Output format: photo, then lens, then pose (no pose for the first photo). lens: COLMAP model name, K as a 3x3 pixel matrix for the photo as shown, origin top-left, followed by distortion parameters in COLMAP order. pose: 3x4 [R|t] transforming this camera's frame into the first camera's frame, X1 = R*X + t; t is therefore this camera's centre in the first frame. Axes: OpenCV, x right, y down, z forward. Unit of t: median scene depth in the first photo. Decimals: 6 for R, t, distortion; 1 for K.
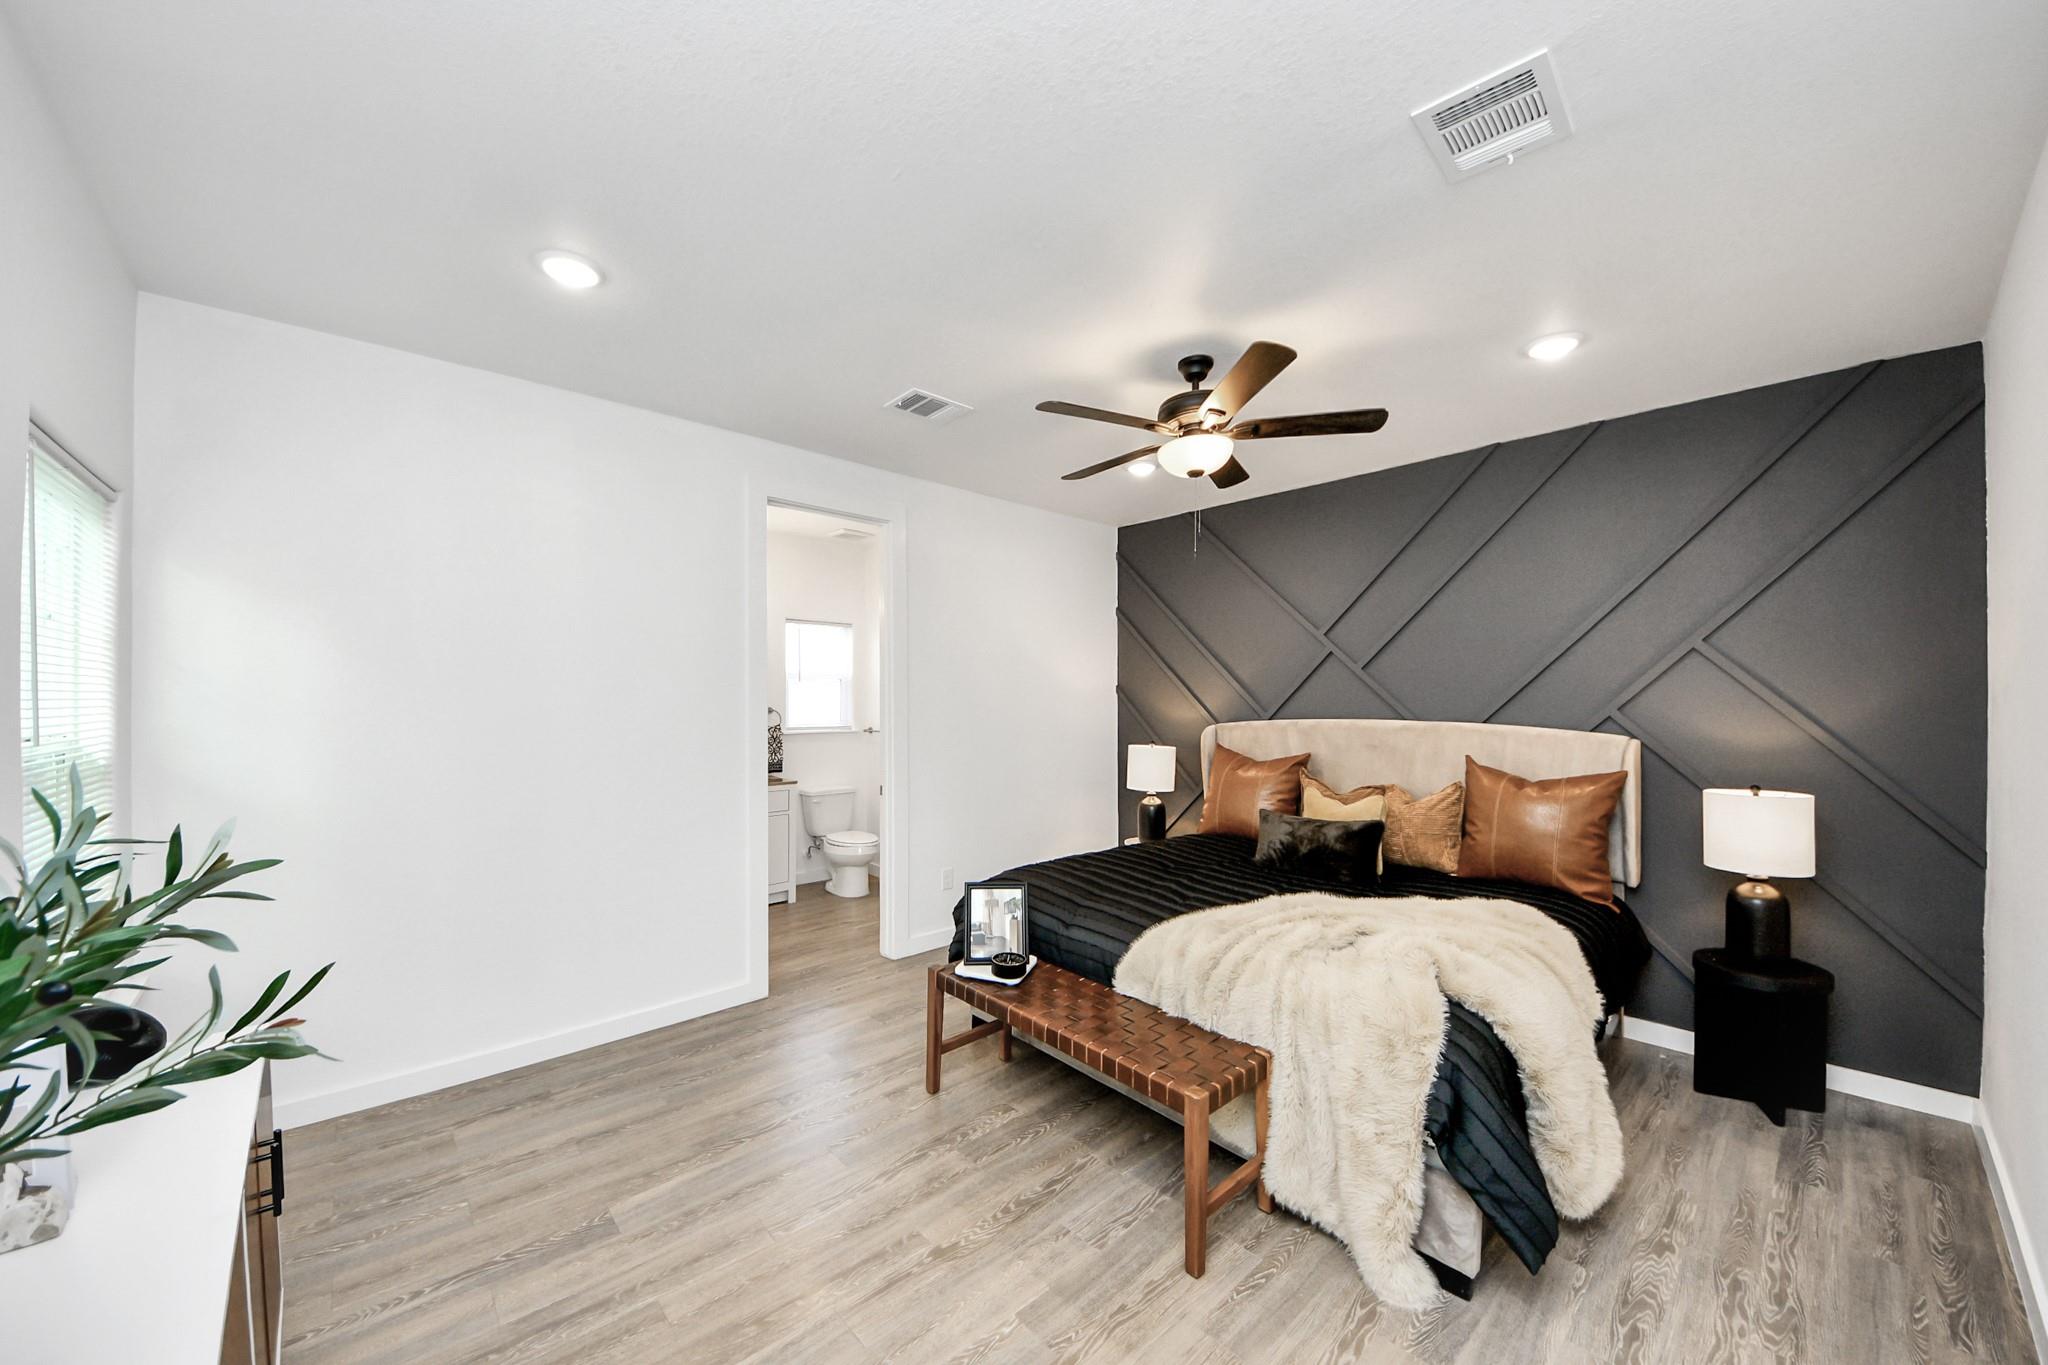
lens RADIAL K [[726.4, 0, 1019.8], [0, 726.4, 697.4], [0, 0, 1]] dist [0.045929, -0.032313]
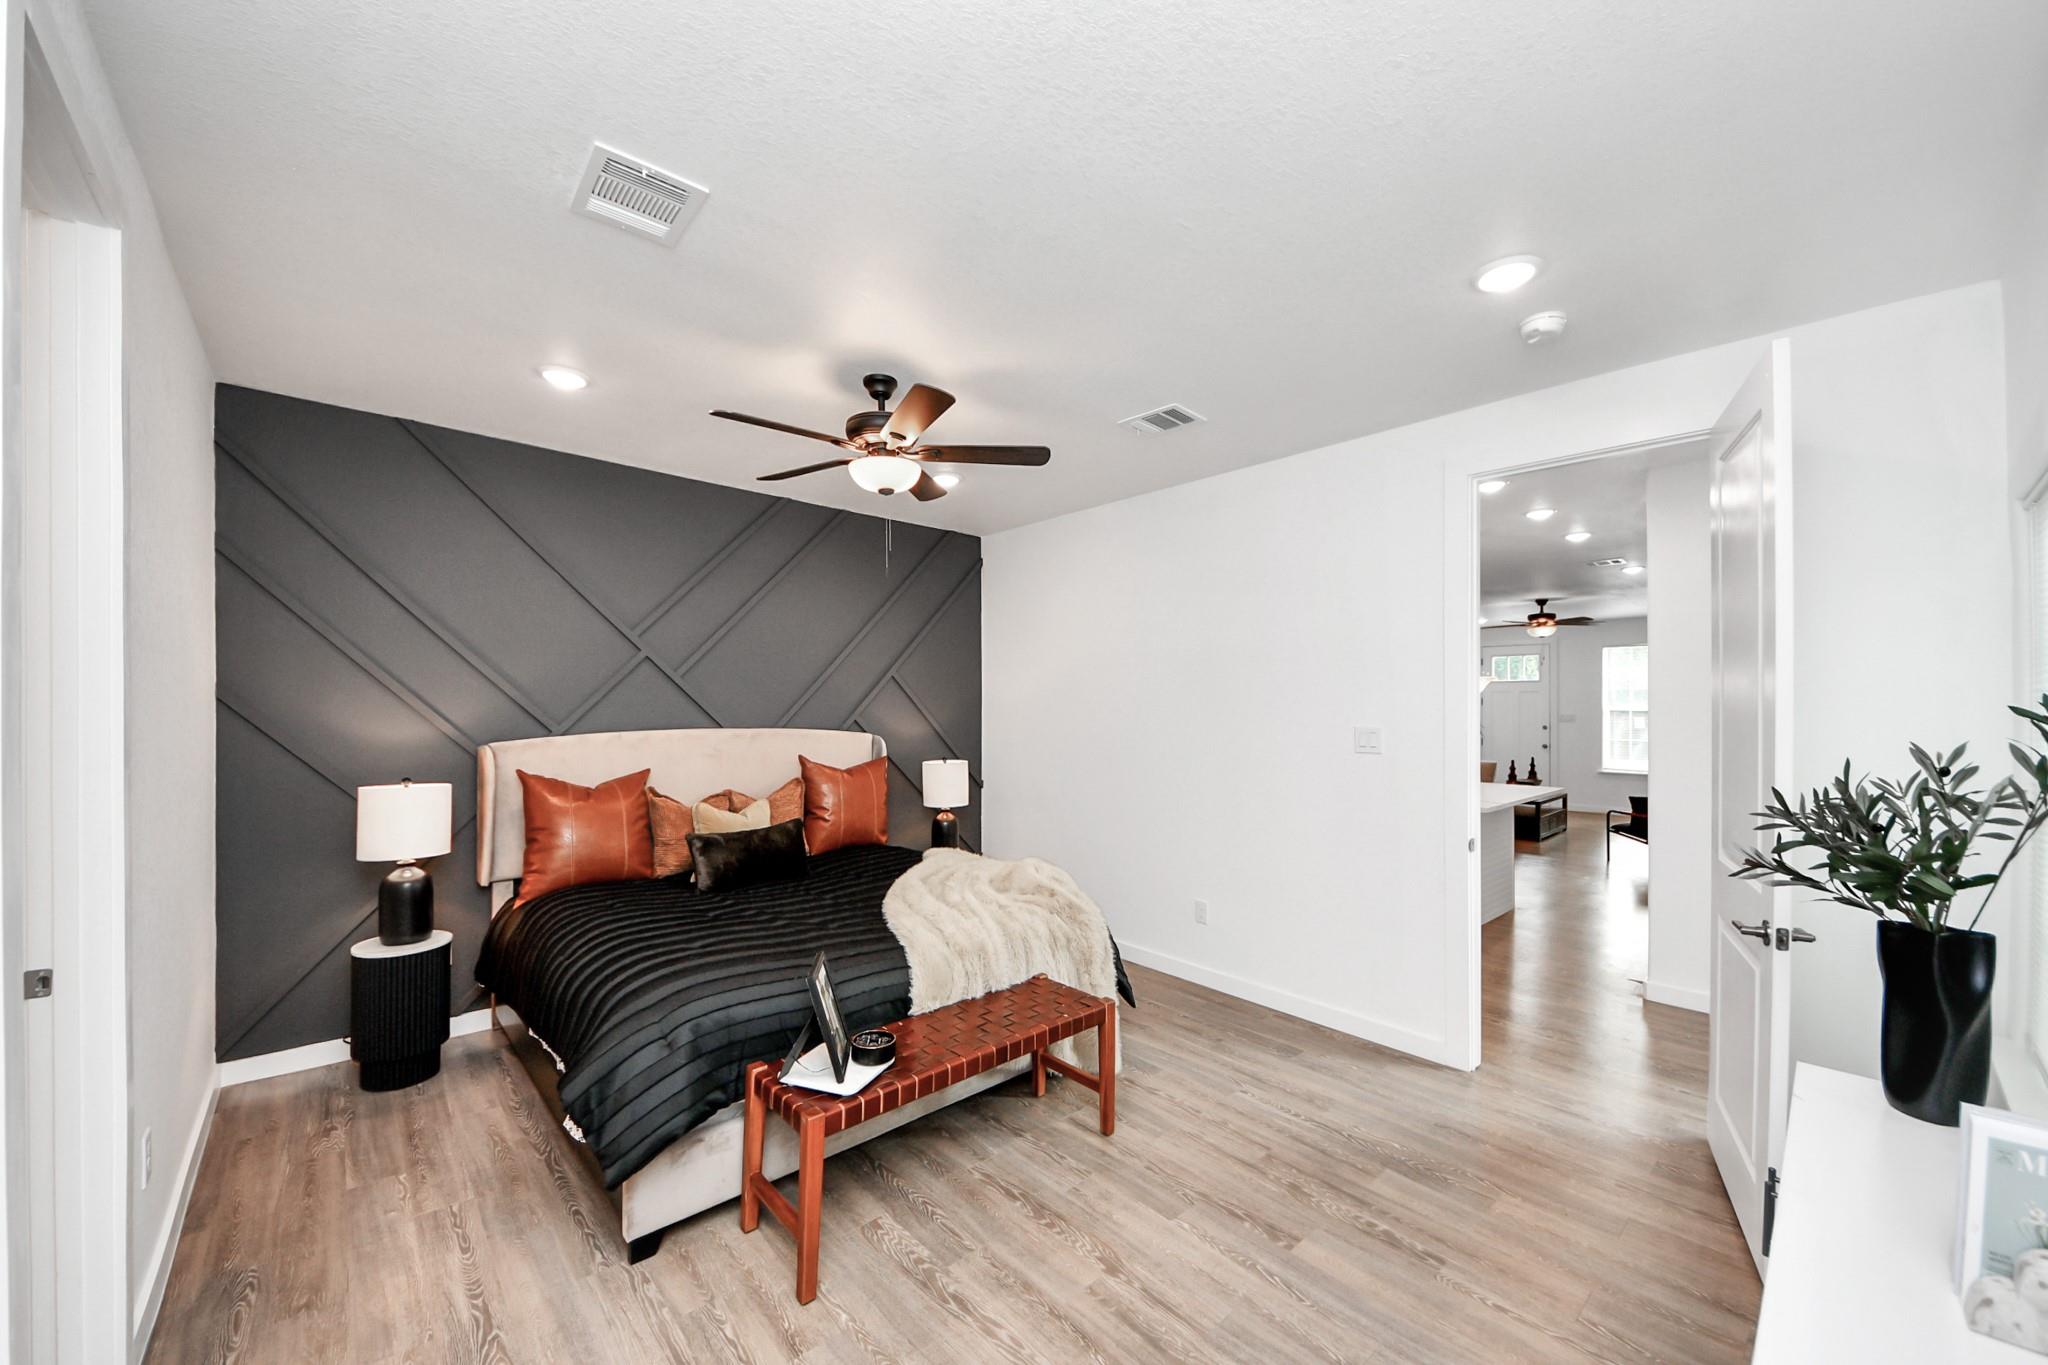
lens RADIAL K [[726.4, 0, 1019.8], [0, 726.4, 697.4], [0, 0, 1]] dist [0.045929, -0.032313]
pose [[0.042952, 0.001079, 0.999077, -0.618164], [-0.003037, 0.999995, -0.000949, -0.023034], [-0.999073, -0.002993, 0.042955, 0.588999]]
